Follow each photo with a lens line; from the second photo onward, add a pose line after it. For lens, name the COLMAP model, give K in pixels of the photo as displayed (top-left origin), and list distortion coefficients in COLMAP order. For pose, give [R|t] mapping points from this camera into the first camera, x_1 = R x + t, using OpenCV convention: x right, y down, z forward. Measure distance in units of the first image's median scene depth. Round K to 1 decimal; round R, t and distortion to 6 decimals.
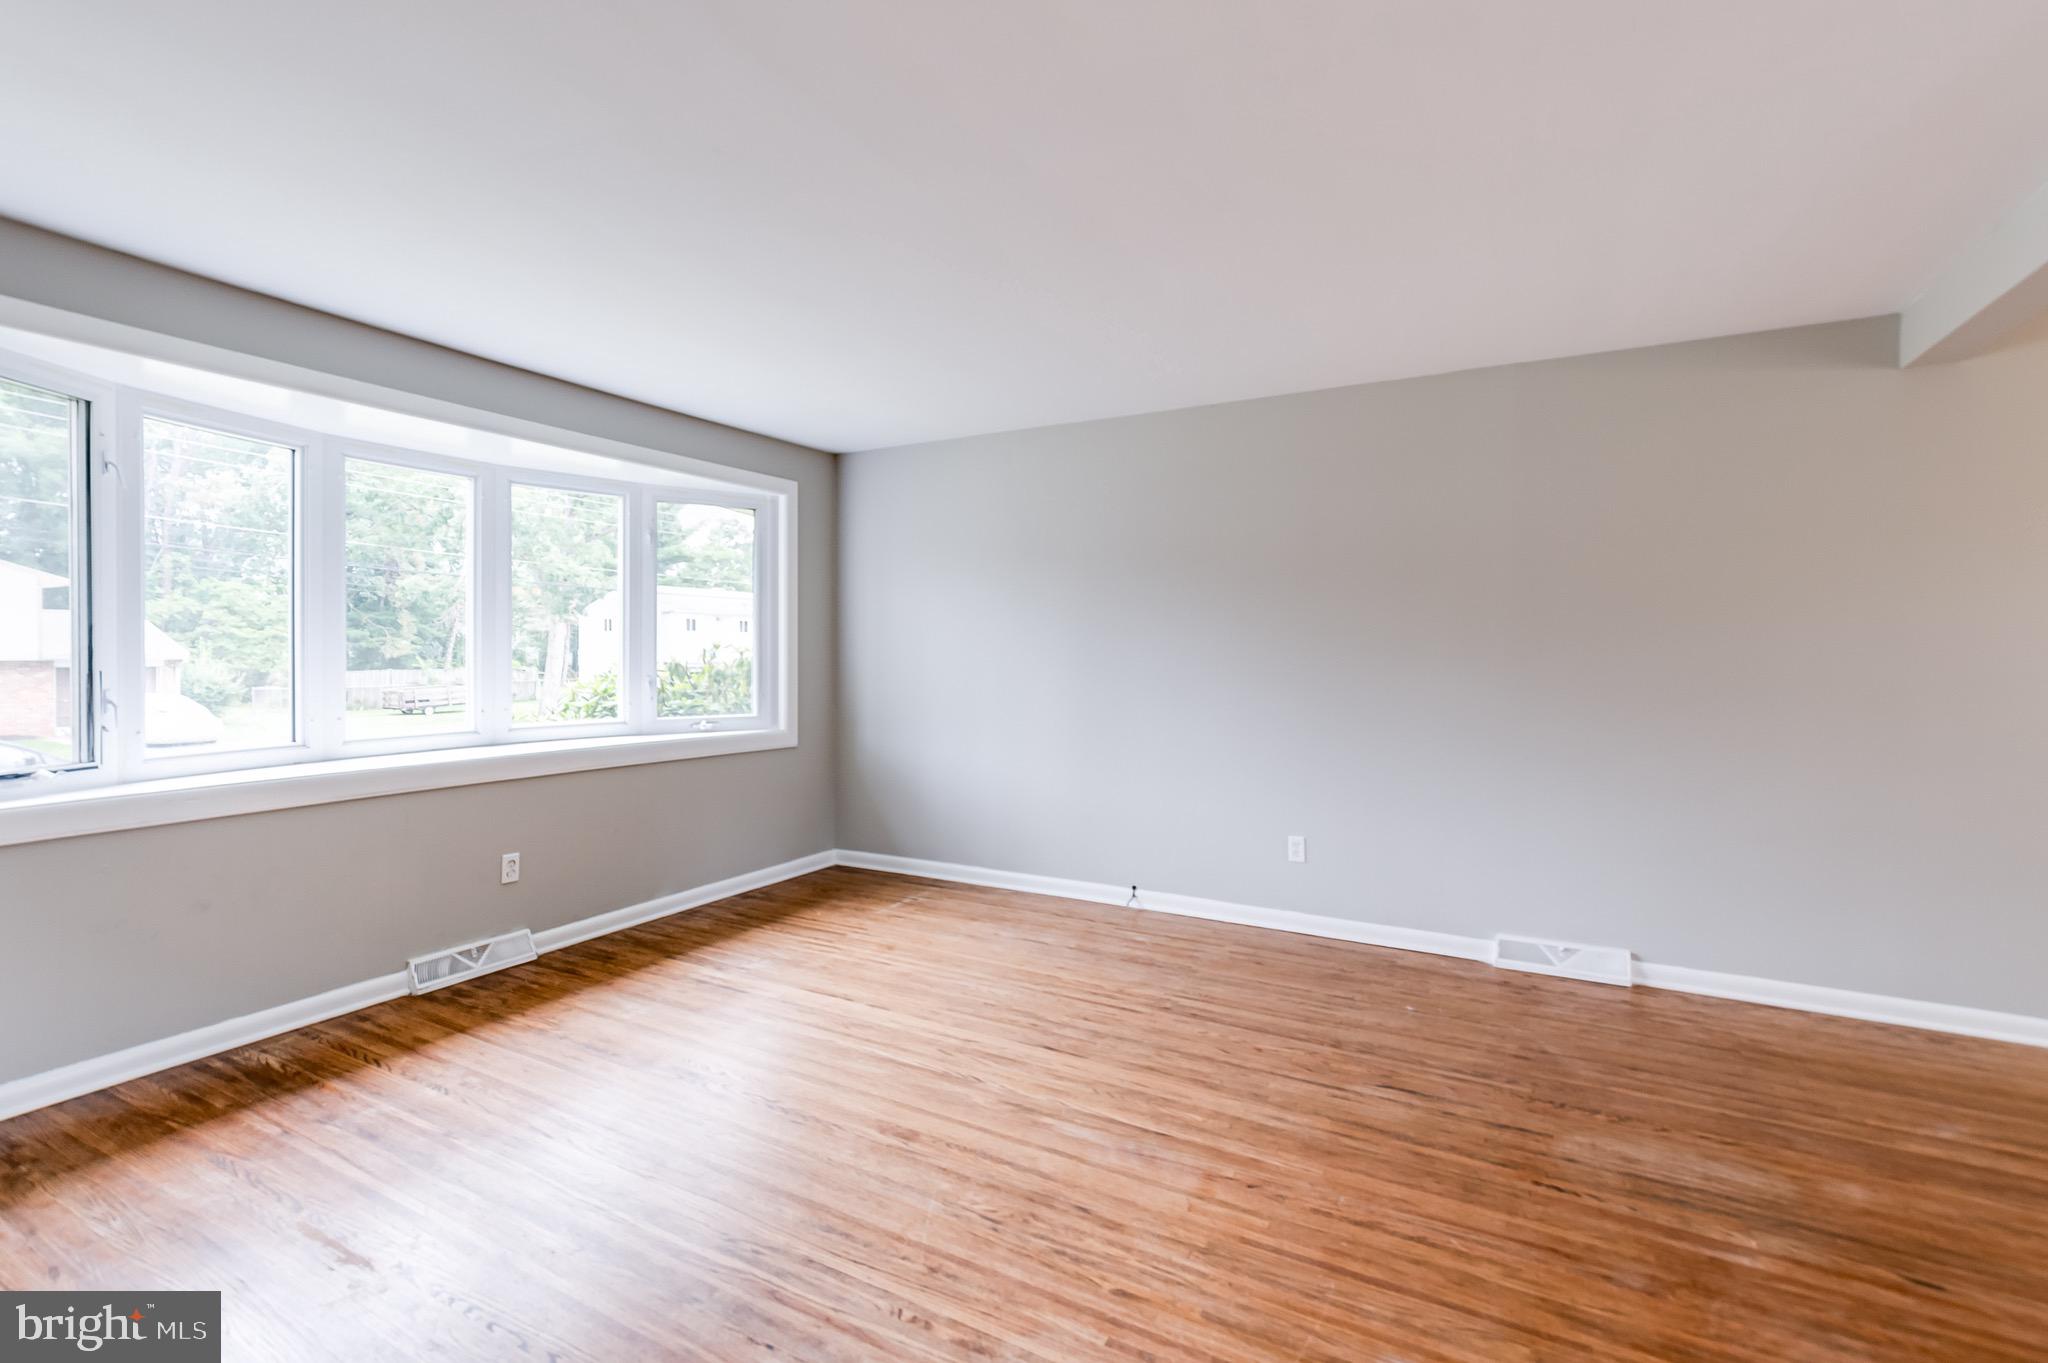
lens RADIAL K [[923.6, 0, 1036.2], [0, 923.6, 676.8], [0, 0, 1]] dist [0.013137, 0.000301]
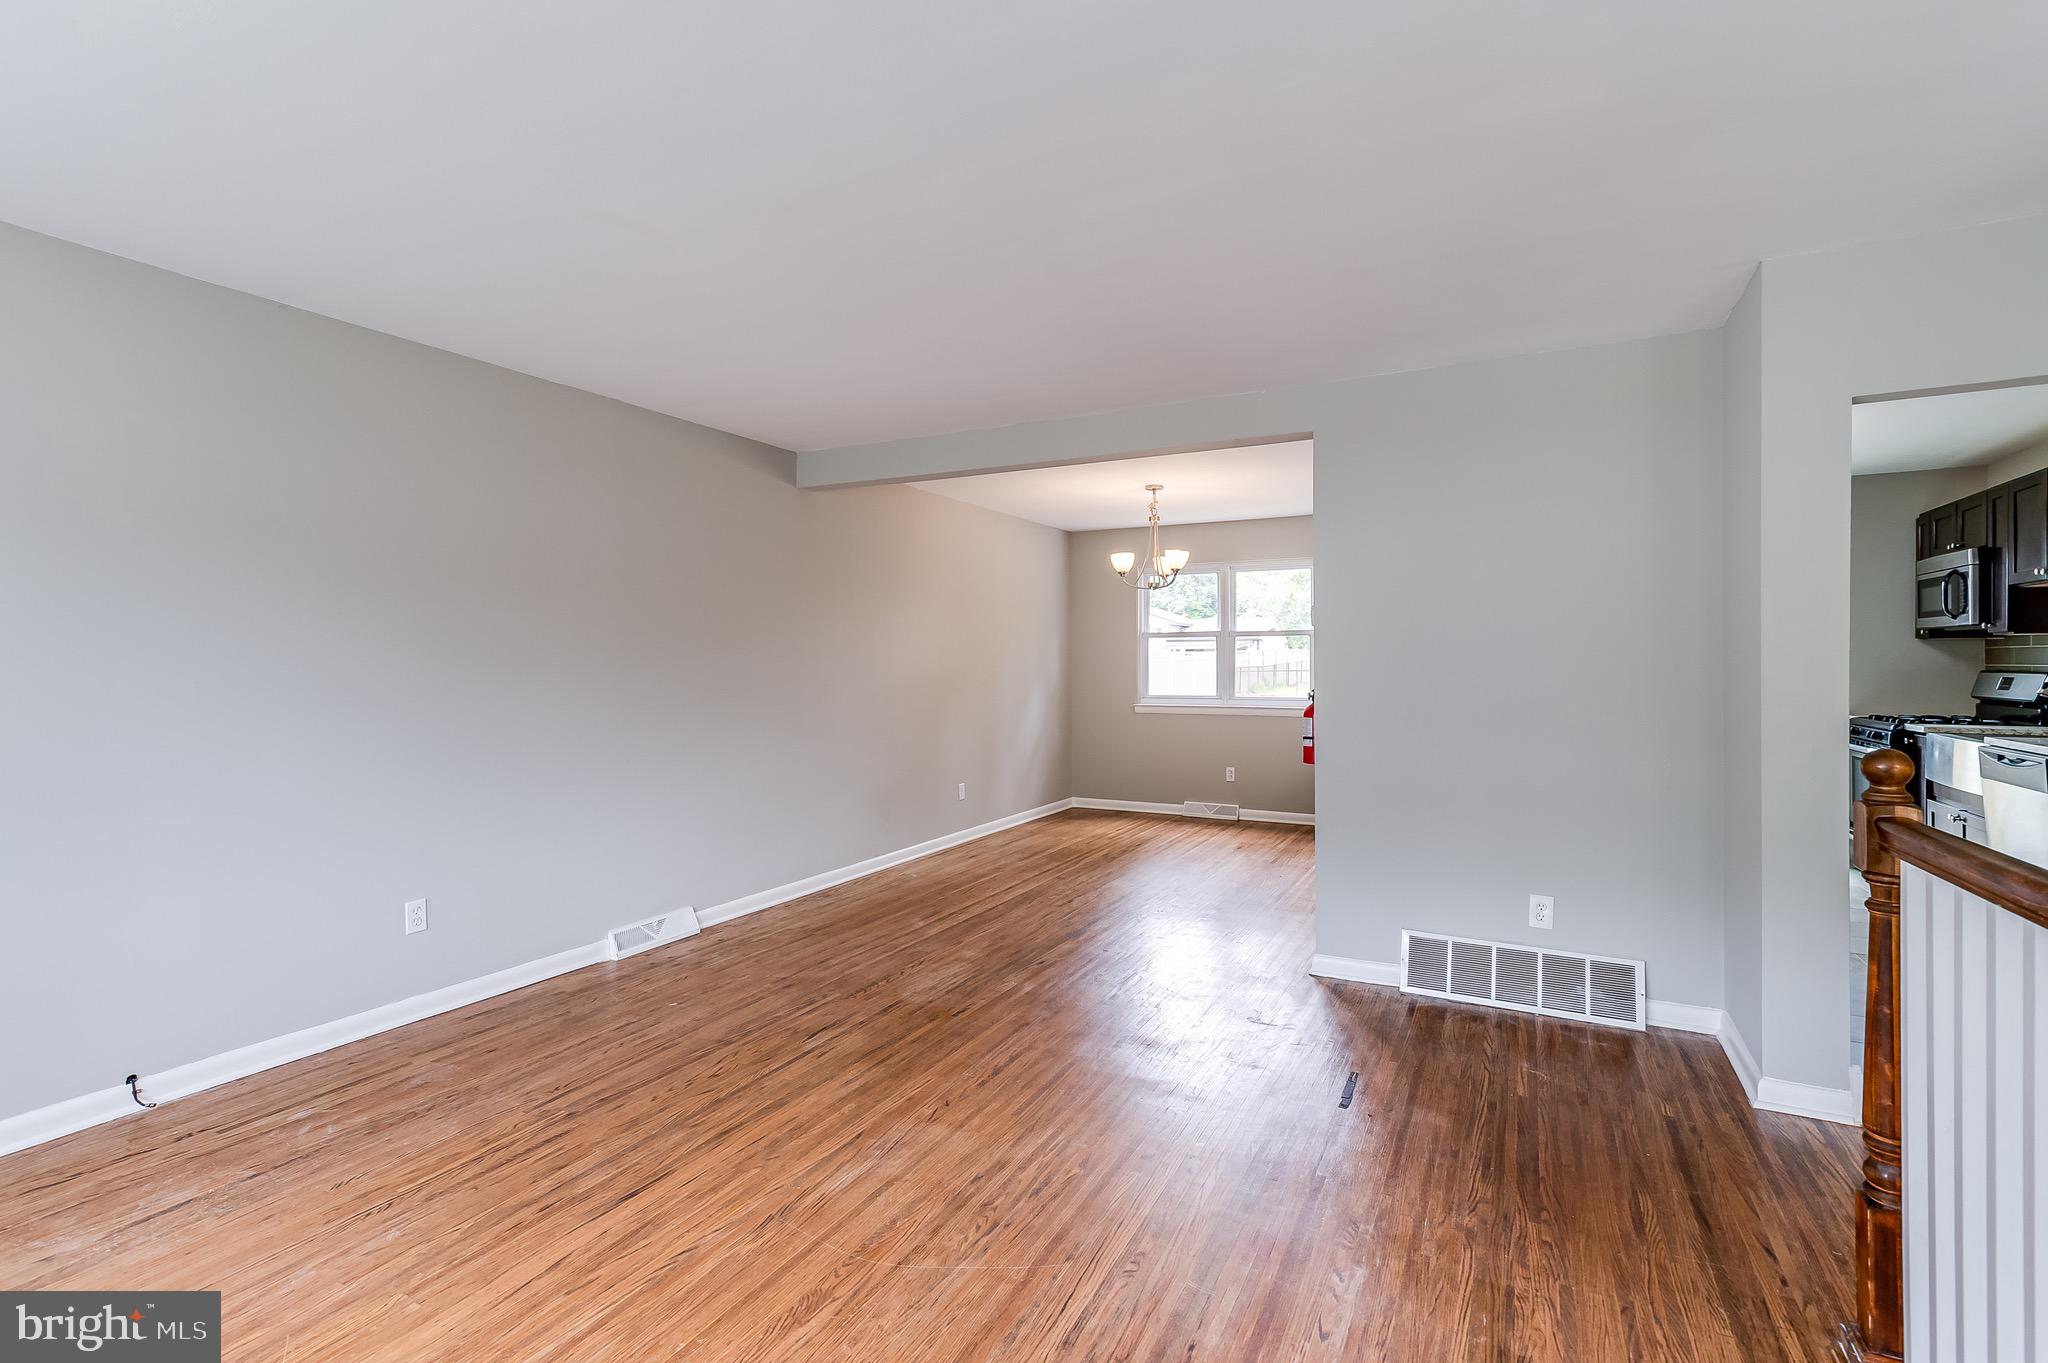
lens RADIAL K [[923.6, 0, 1043.0], [0, 923.6, 679.7], [0, 0, 1]] dist [0.013137, 0.000301]
pose [[-0.020119, -0.020411, 0.999589, -0.778794], [0.029426, 0.999346, 0.020998, -0.026560], [-0.999364, 0.029836, -0.019505, 0.698440]]
